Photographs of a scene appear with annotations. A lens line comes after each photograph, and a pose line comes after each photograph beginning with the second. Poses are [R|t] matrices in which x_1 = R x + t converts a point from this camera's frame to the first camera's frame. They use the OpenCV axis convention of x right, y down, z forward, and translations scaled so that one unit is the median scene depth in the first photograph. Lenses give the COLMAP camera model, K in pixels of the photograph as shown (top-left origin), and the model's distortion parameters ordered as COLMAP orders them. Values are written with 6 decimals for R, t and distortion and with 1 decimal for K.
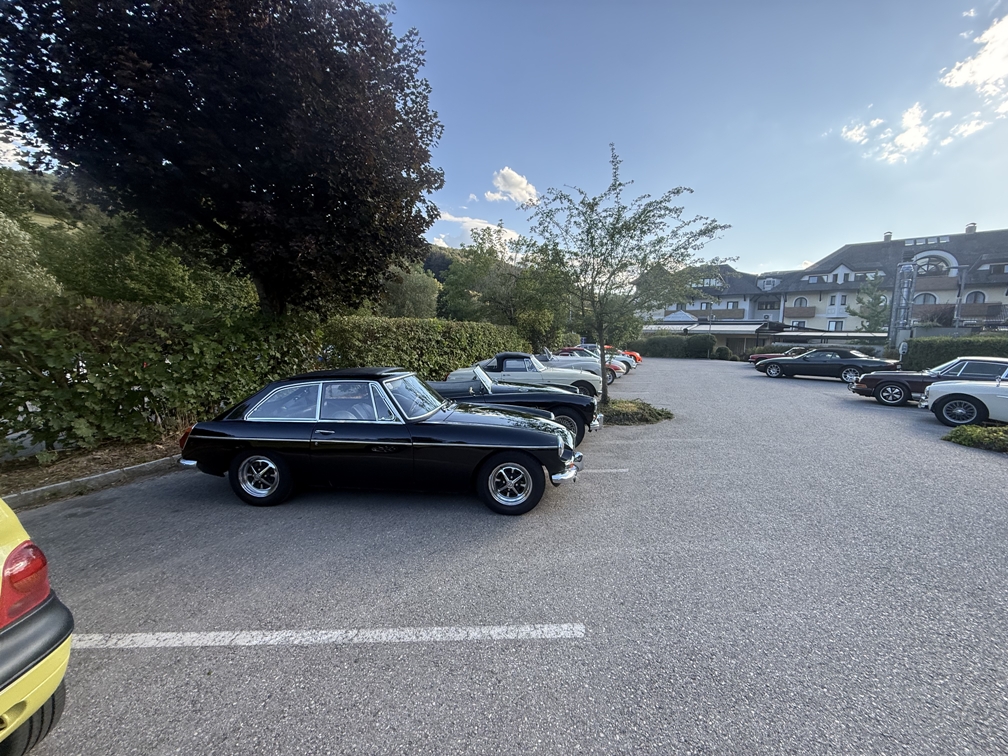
lens RADIAL K [[404.5, 0, 504.0], [0, 404.5, 378.0], [0, 0, 1]] dist [0.098240, 0.000013]
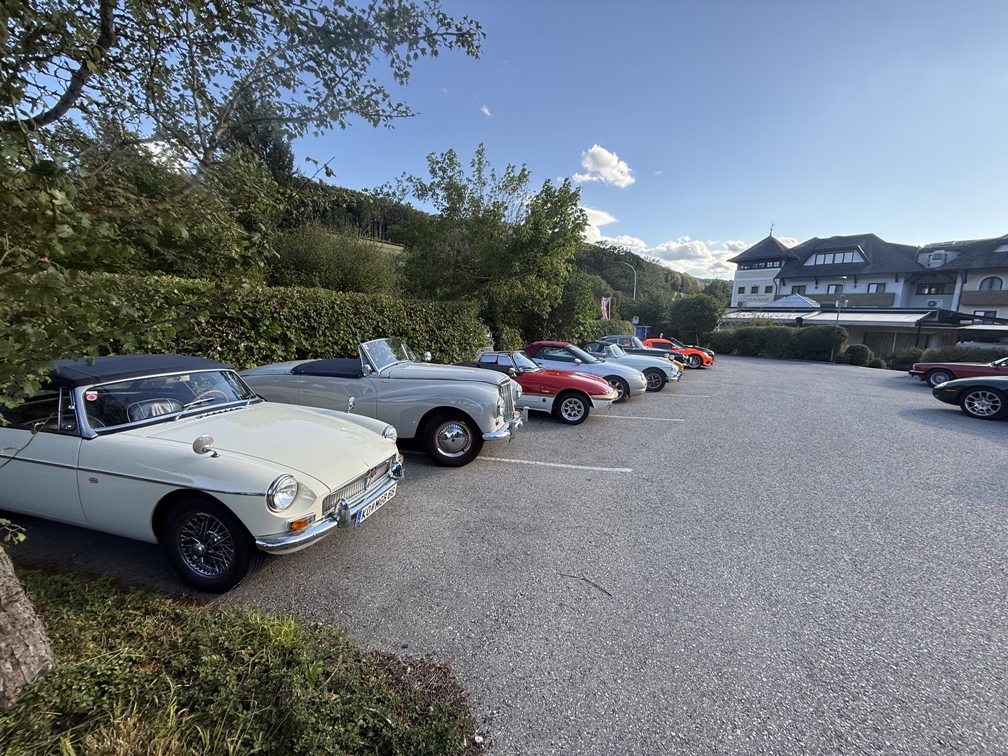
lens RADIAL K [[375.0, 0, 504.0], [0, 375.0, 378.0], [0, 0, 1]] dist [0.017445, 0.000148]
pose [[0.966154, 0.053025, -0.252459, 0.098562], [-0.042751, 0.998026, 0.046013, -0.019066], [0.254401, -0.033663, 0.966513, 0.192682]]
